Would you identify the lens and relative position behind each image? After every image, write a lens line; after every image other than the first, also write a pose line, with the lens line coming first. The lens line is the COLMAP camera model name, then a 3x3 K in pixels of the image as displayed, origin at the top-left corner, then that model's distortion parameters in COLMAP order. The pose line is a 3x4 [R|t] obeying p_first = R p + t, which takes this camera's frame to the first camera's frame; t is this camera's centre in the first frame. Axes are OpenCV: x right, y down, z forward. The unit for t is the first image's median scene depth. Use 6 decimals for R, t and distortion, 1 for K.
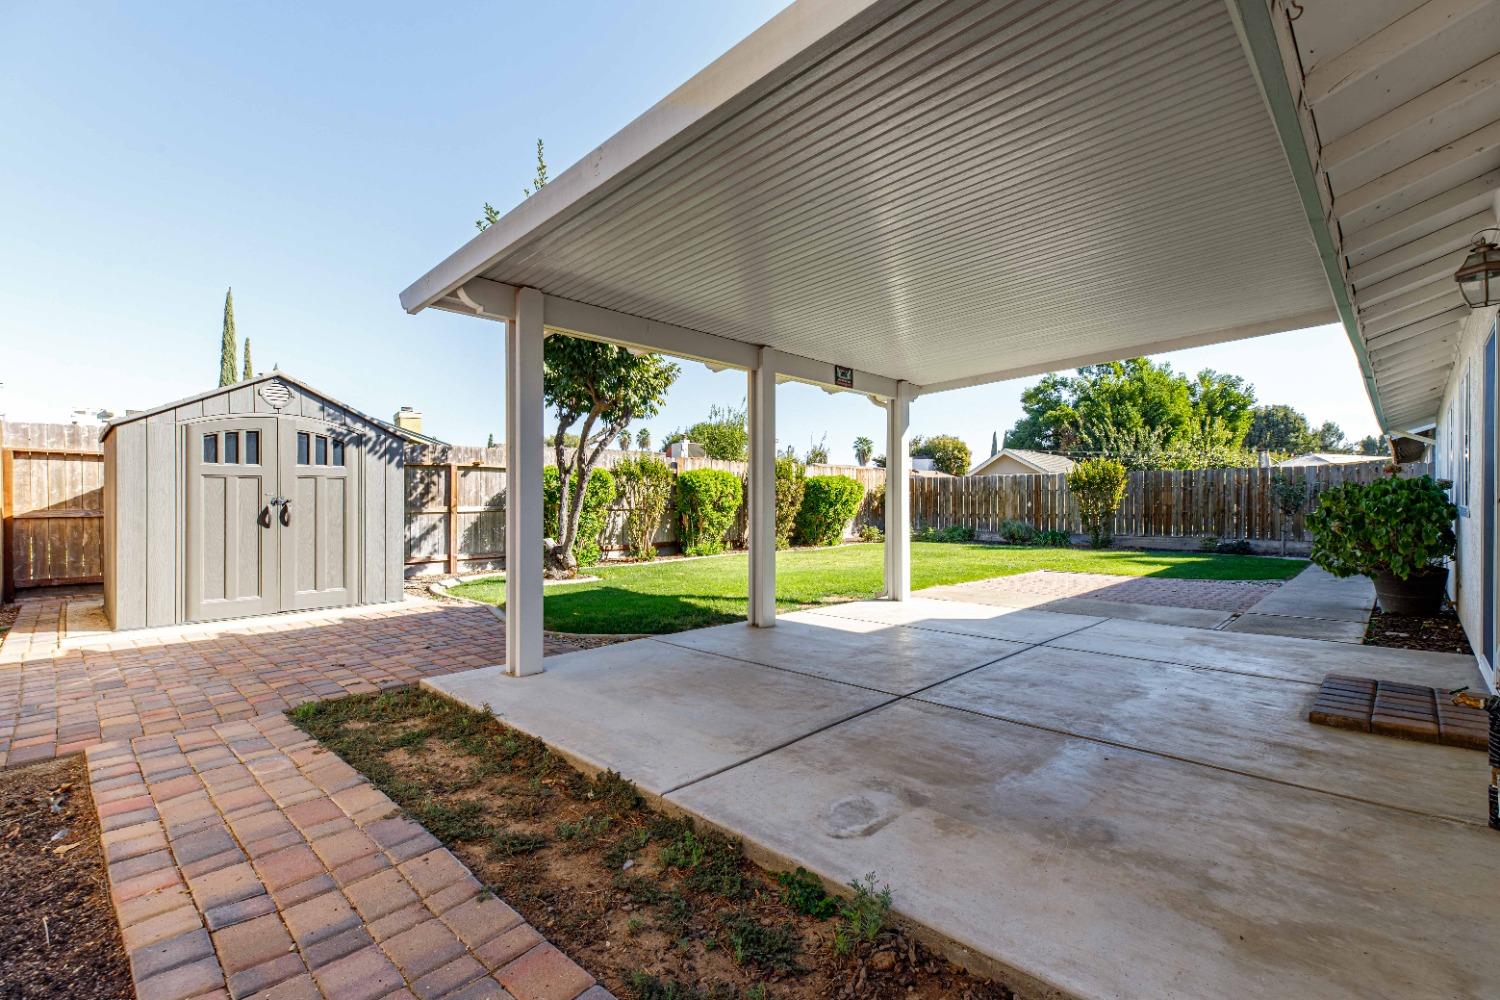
lens RADIAL K [[683.6, 0, 751.3], [0, 683.6, 503.3], [0, 0, 1]] dist [0.015324, 0.000164]
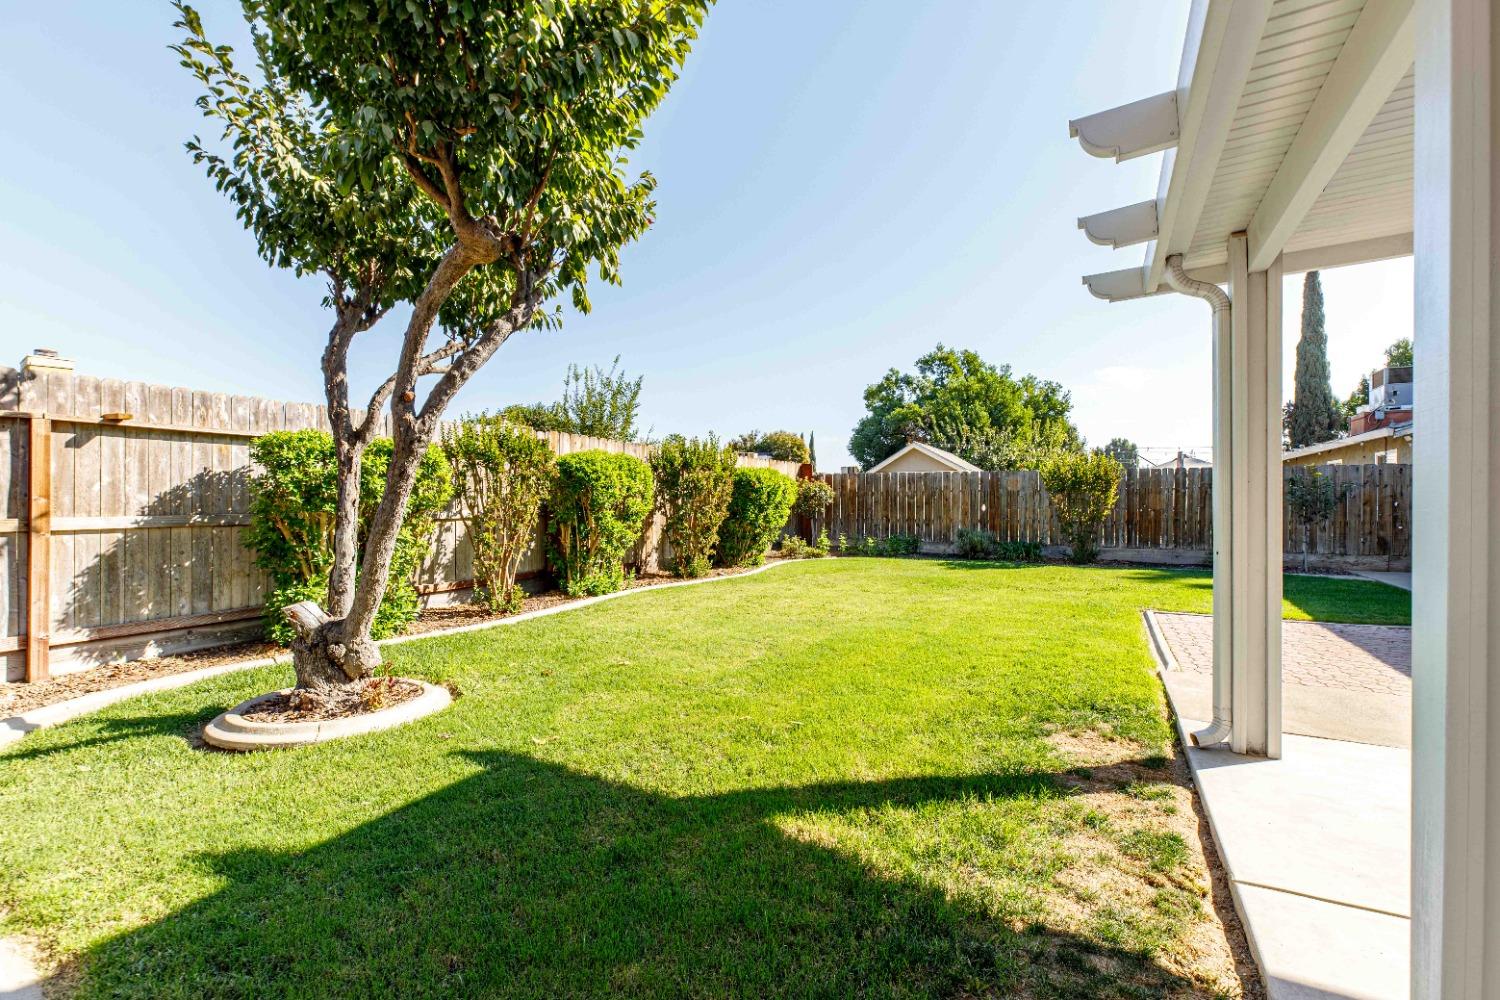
lens RADIAL K [[683.6, 0, 742.6], [0, 683.6, 501.7], [0, 0, 1]] dist [0.015324, 0.000164]
pose [[0.960933, 0.003928, 0.276755, -0.118979], [-0.003856, 0.999992, -0.000806, -0.005411], [-0.276756, -0.000293, 0.960940, 0.399689]]
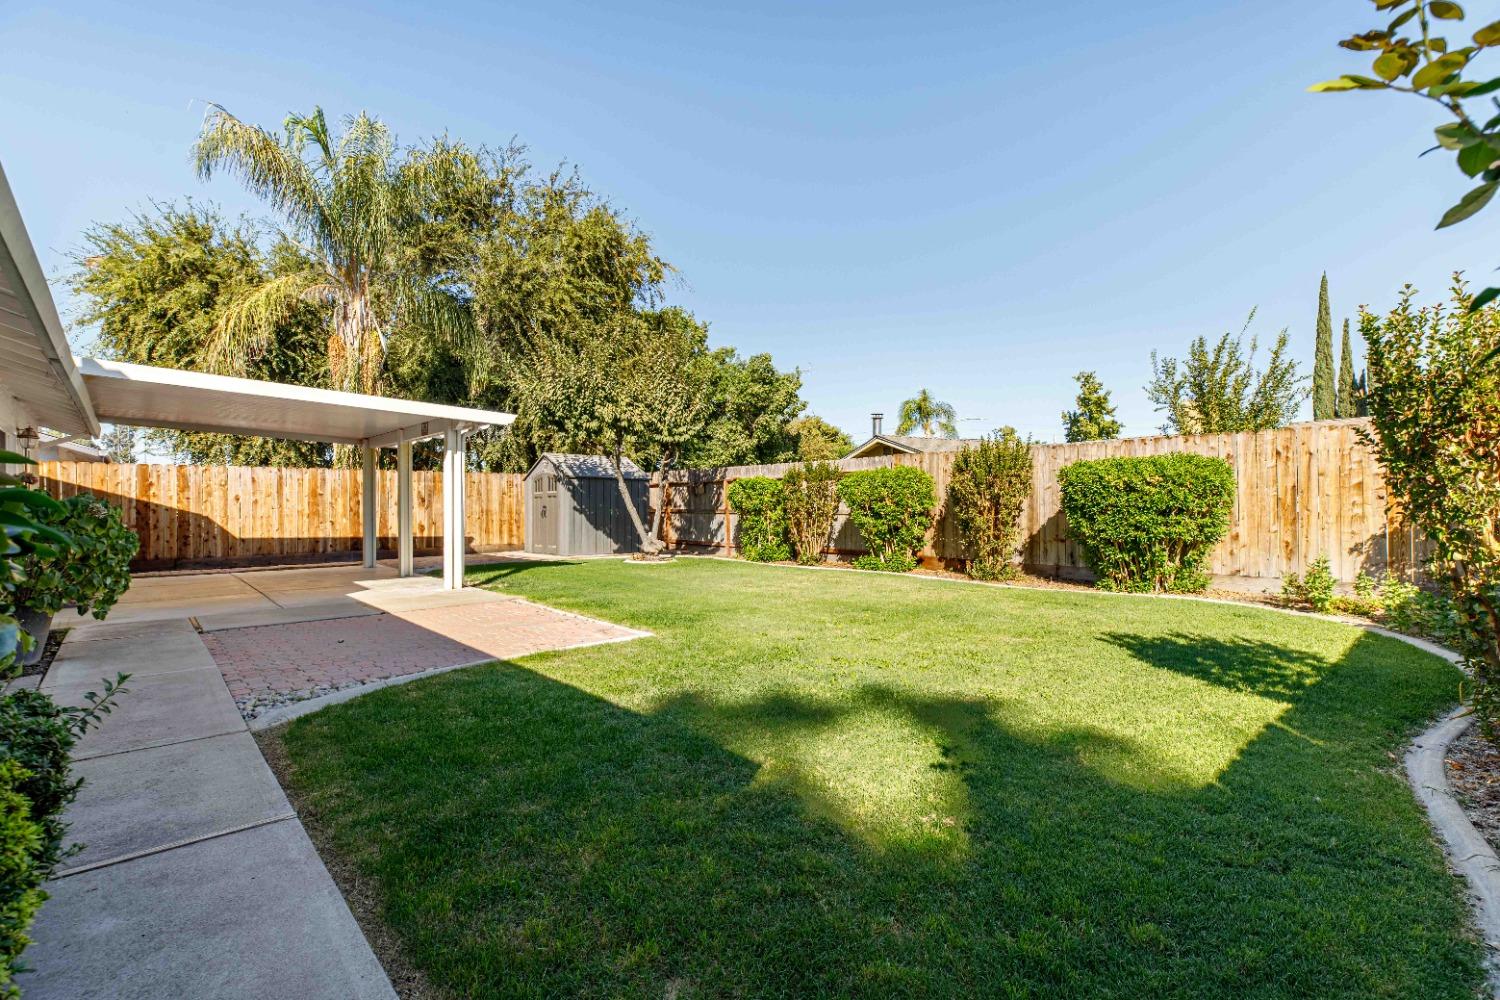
lens RADIAL K [[683.6, 0, 746.8], [0, 683.6, 503.0], [0, 0, 1]] dist [0.015324, 0.000164]
pose [[-0.070290, 0.004168, -0.997518, 0.831912], [0.005017, 0.999980, 0.003825, -0.011534], [0.997514, -0.004735, -0.070310, 0.949576]]
